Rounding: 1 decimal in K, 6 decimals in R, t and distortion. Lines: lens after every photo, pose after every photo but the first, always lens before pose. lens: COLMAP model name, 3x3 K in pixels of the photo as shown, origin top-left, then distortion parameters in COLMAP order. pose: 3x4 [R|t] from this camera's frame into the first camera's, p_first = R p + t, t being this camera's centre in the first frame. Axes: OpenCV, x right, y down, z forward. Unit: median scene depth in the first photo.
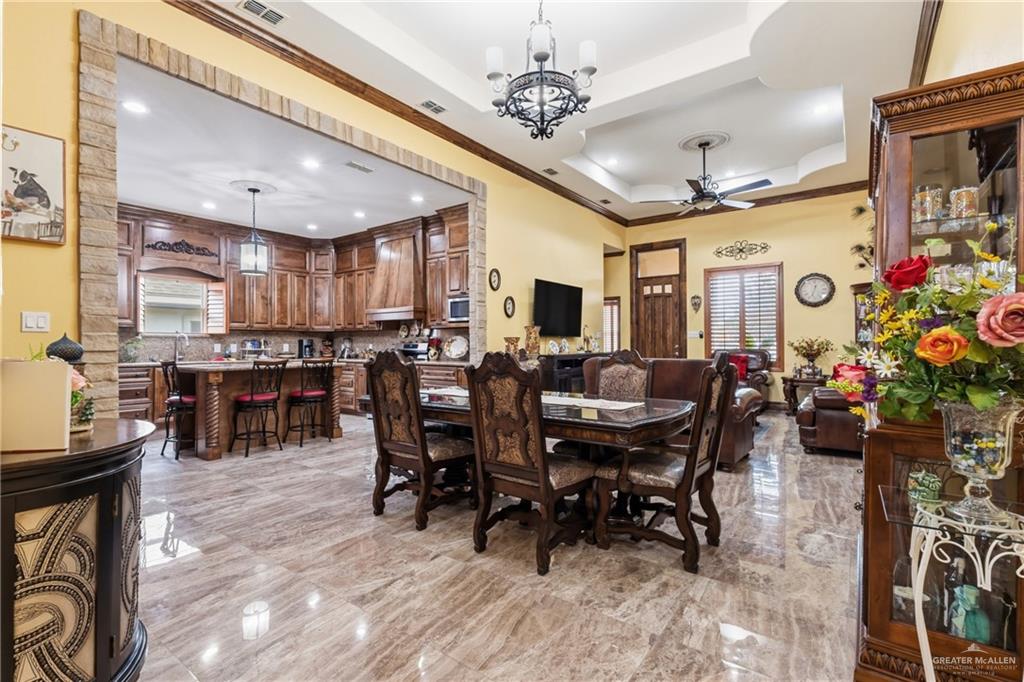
lens RADIAL K [[473.3, 0, 510.2], [0, 473.3, 344.1], [0, 0, 1]] dist [-0.000309, -0.000436]
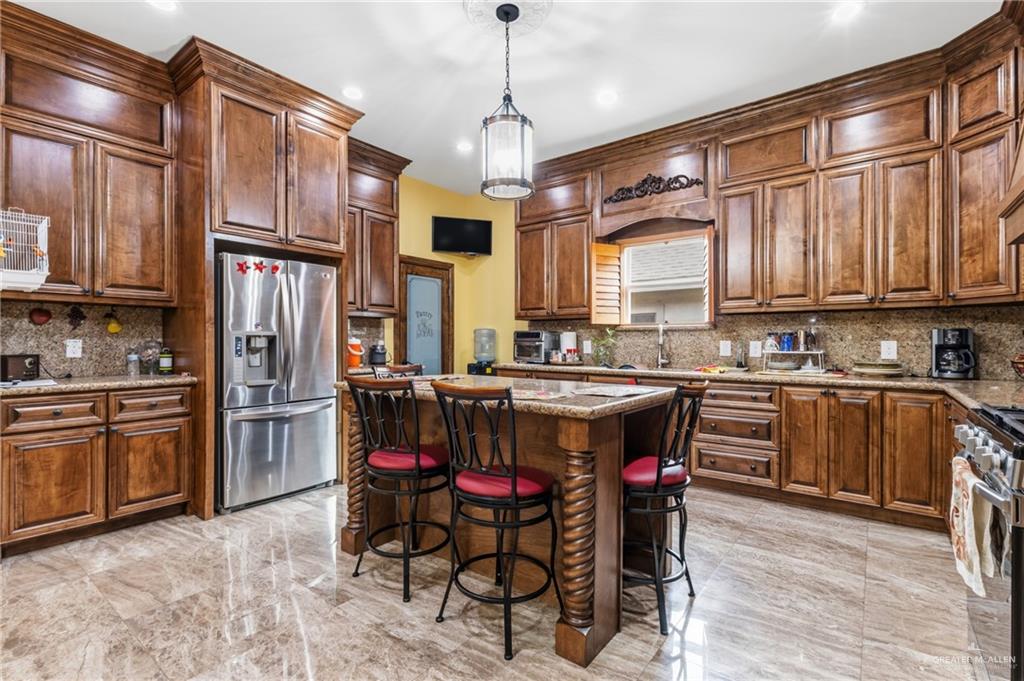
lens RADIAL K [[467.1, 0, 512.0], [0, 467.1, 340.5], [0, 0, 1]] dist [0.001625, 0.000123]
pose [[-0.026020, -0.001215, -0.999661, -0.057994], [-0.002002, 0.999997, -0.001163, 0.000481], [0.999659, 0.001971, -0.026023, 0.713116]]
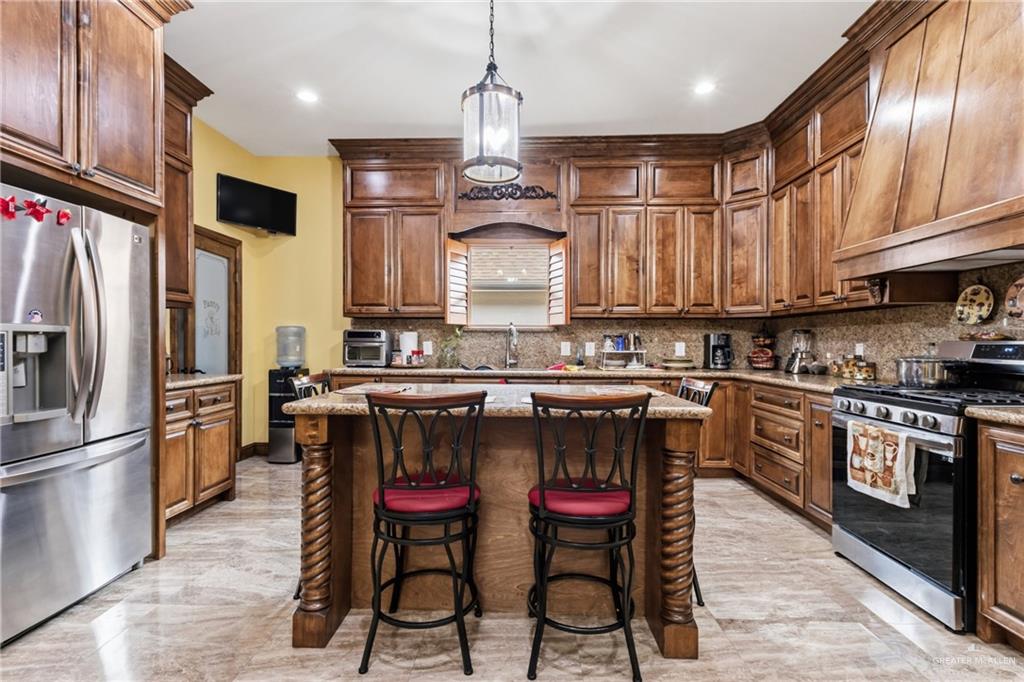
lens RADIAL K [[473.3, 0, 510.2], [0, 473.3, 344.1], [0, 0, 1]] dist [-0.000309, -0.000436]
pose [[0.561173, 0.006424, -0.827674, -0.133772], [-0.004593, 0.999979, 0.004647, 0.000004], [0.827686, 0.001194, 0.561190, 0.550586]]
